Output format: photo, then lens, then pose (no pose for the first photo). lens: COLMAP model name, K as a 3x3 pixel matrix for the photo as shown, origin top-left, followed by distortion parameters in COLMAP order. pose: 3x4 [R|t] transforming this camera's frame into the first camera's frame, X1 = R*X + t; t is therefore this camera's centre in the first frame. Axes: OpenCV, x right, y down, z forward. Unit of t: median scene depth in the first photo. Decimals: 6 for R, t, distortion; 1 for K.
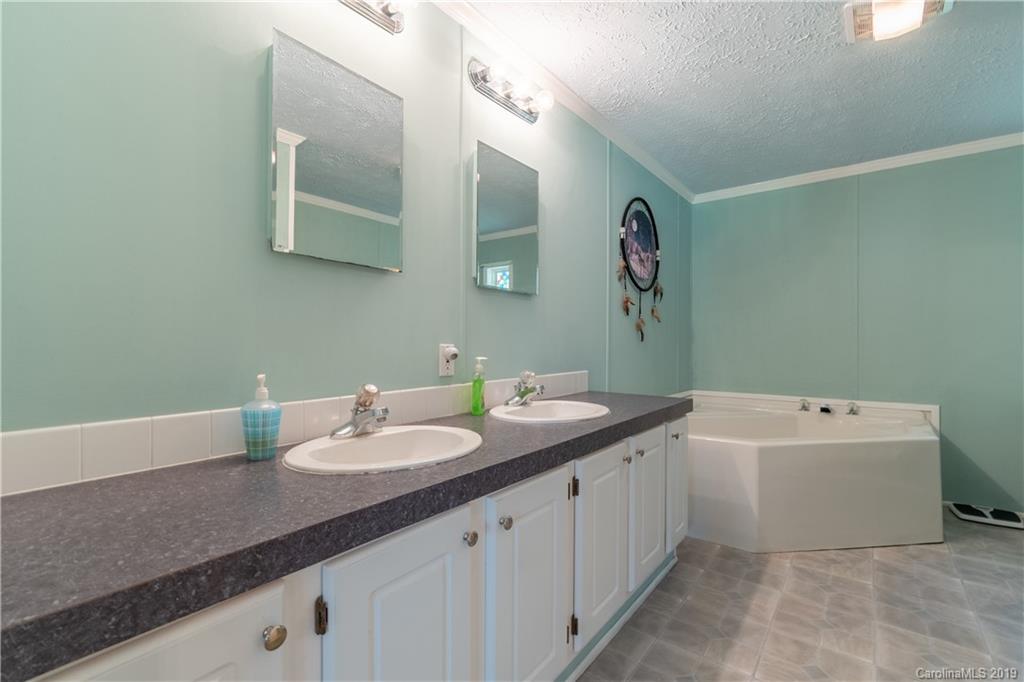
lens RADIAL K [[457.9, 0, 512.0], [0, 457.9, 341.0], [0, 0, 1]] dist [0.006900, -0.001505]
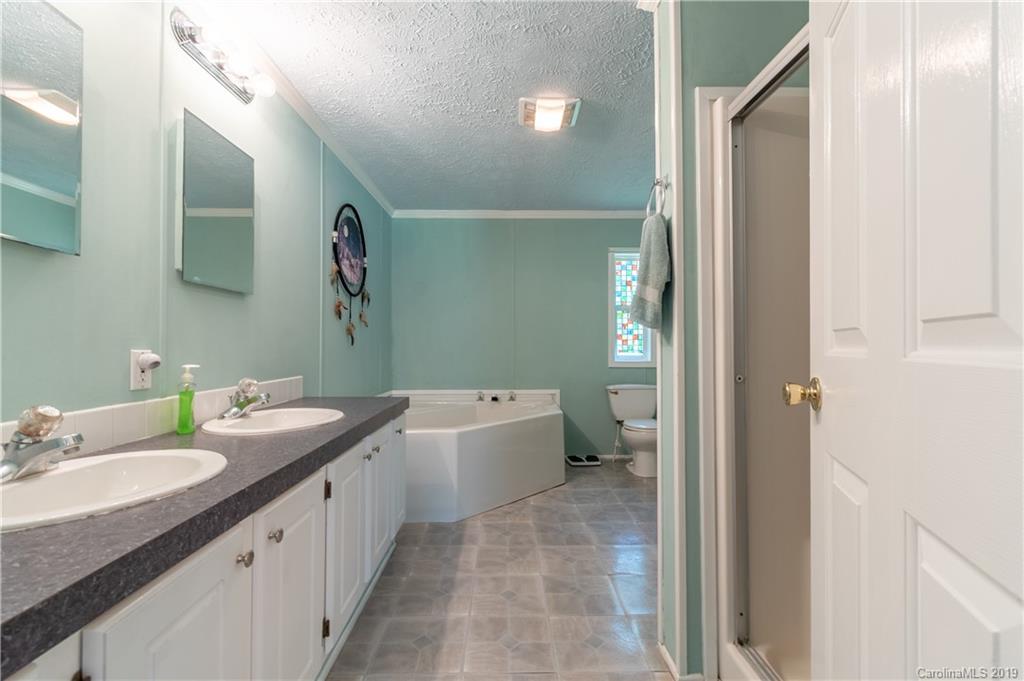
lens RADIAL K [[457.9, 0, 512.0], [0, 457.9, 340.5], [0, 0, 1]] dist [0.006900, -0.001505]
pose [[0.780321, 0.005024, 0.625359, -0.129303], [-0.000384, 0.999971, -0.007555, -0.003368], [-0.625379, 0.005655, 0.780301, -0.034842]]
